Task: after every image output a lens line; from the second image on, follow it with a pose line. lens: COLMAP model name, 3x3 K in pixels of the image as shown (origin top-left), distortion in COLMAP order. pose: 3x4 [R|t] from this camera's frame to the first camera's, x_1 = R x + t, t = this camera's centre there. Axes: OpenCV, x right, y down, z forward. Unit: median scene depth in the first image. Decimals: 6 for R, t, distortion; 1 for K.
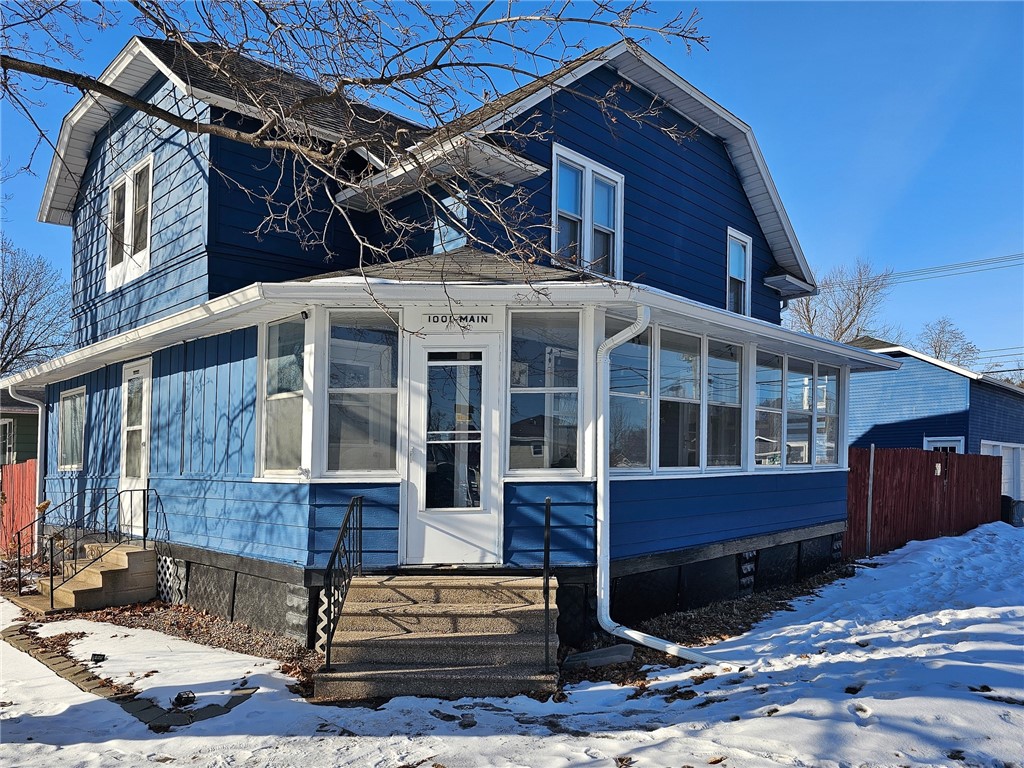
lens RADIAL K [[660.5, 0, 513.2], [0, 660.5, 395.2], [0, 0, 1]] dist [-0.009200, -0.003196]
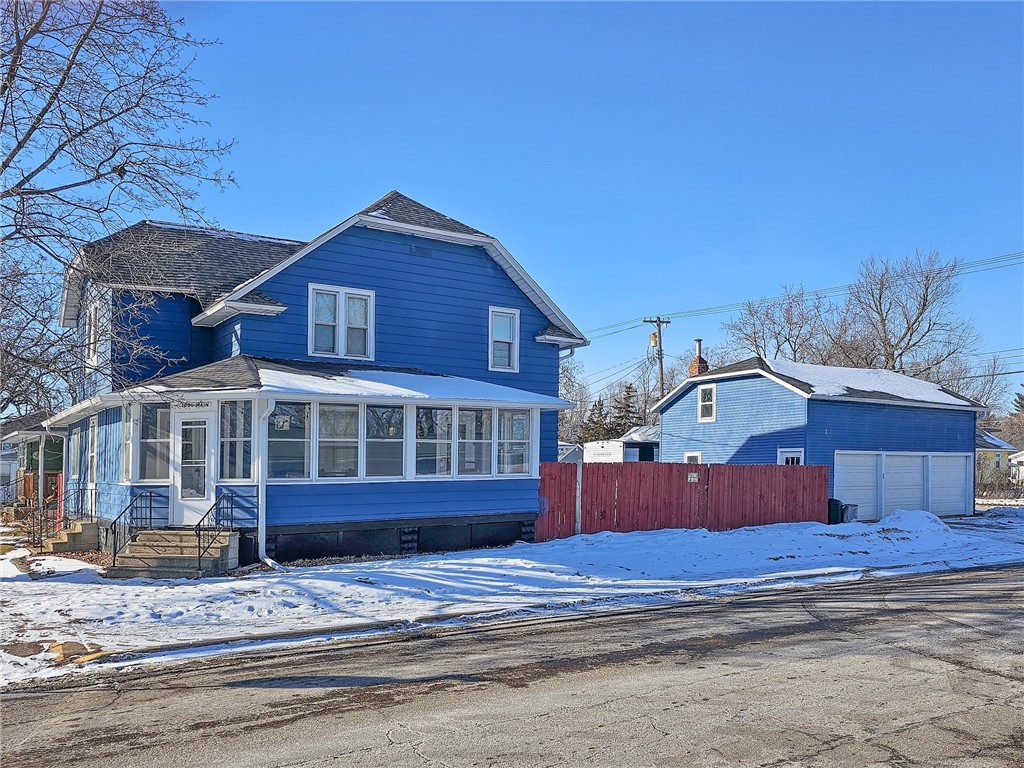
lens RADIAL K [[717.9, 0, 512.0], [0, 717.9, 384.0], [0, 0, 1]] dist [-0.002108, 0.001138]
pose [[0.984066, -0.022182, -0.176414, 0.966051], [0.020080, 0.999705, -0.013690, -0.098758], [0.176666, 0.009930, 0.984221, -0.766870]]
